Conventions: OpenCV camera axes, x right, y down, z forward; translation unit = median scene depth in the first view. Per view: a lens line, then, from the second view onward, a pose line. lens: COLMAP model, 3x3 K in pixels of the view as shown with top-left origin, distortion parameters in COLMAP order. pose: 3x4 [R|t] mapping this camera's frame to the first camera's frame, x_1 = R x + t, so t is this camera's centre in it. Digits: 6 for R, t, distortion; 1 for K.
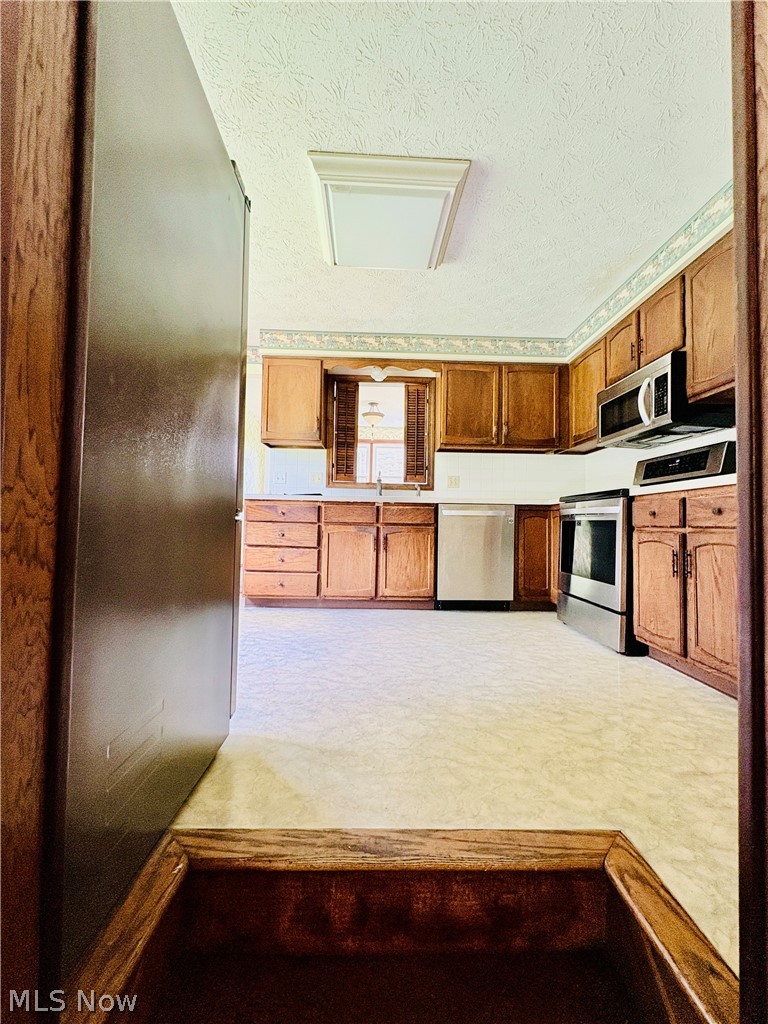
lens RADIAL K [[407.6, 0, 385.6], [0, 407.6, 511.6], [0, 0, 1]] dist [-0.000766, 0.000255]
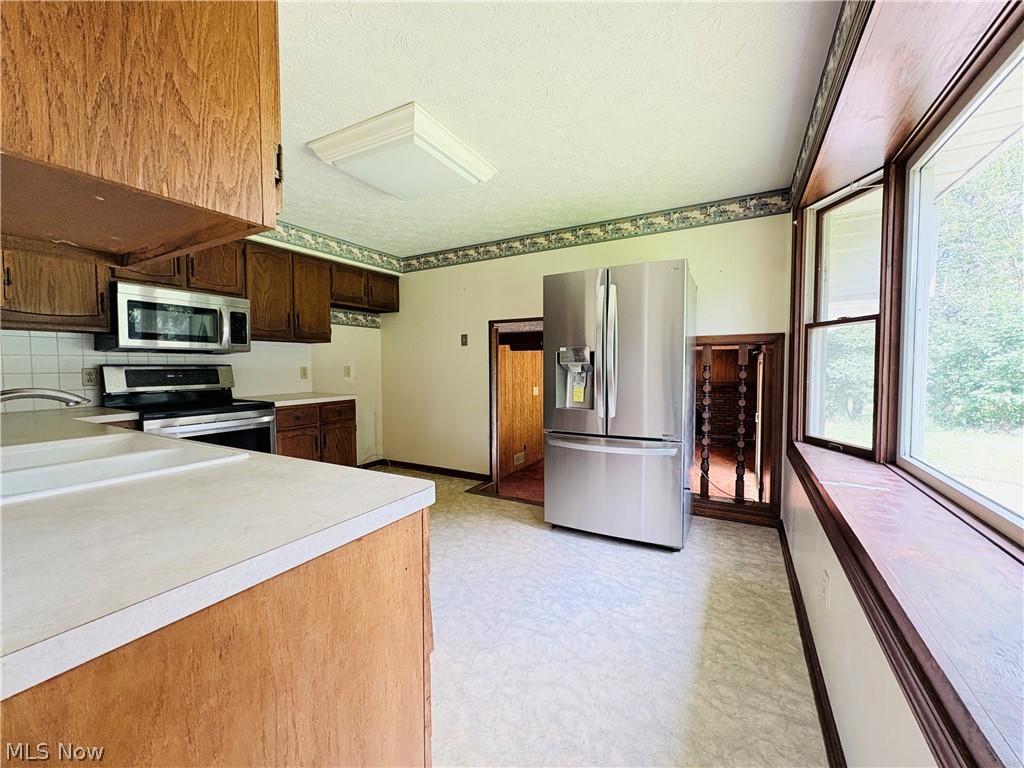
lens RADIAL K [[407.6, 0, 511.7], [0, 407.6, 383.0], [0, 0, 1]] dist [-0.000766, 0.000255]
pose [[-0.857759, -0.036716, 0.512739, -0.580118], [-0.025613, 0.999260, 0.028706, -0.131961], [-0.513413, 0.011490, -0.858064, 1.307557]]
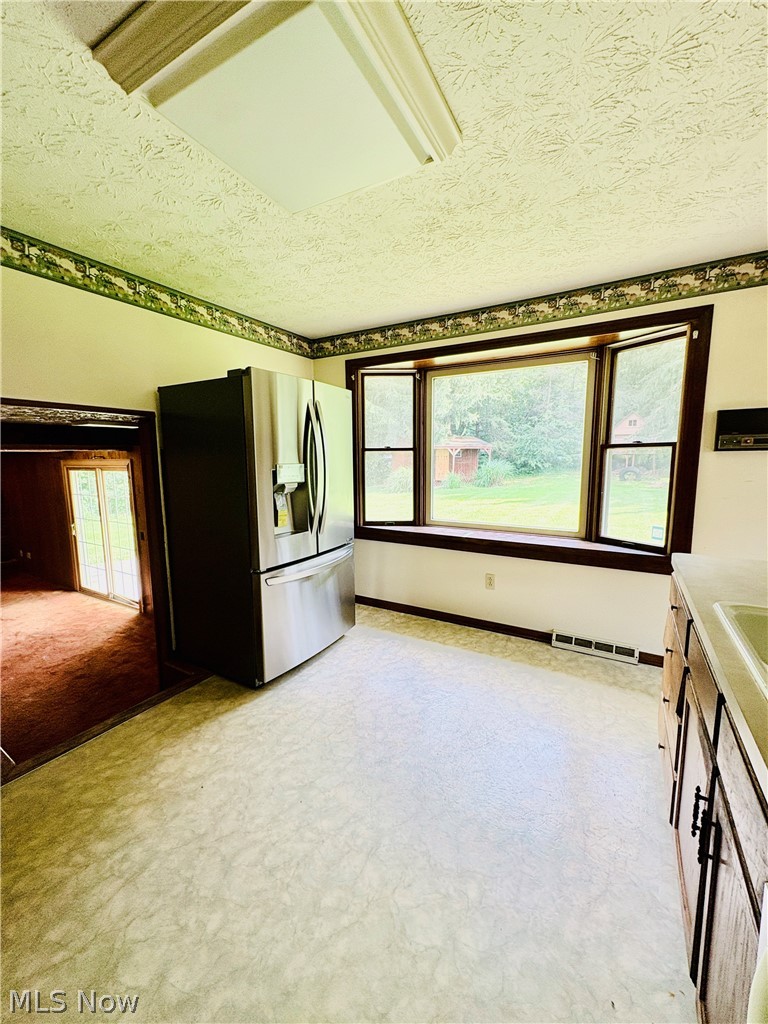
lens RADIAL K [[407.6, 0, 385.6], [0, 407.6, 511.6], [0, 0, 1]] dist [-0.000766, 0.000255]
pose [[-0.530527, 0.096926, -0.842108, 0.327662], [0.021780, 0.994672, 0.100764, -0.173504], [0.847388, 0.035117, -0.529811, 1.032441]]
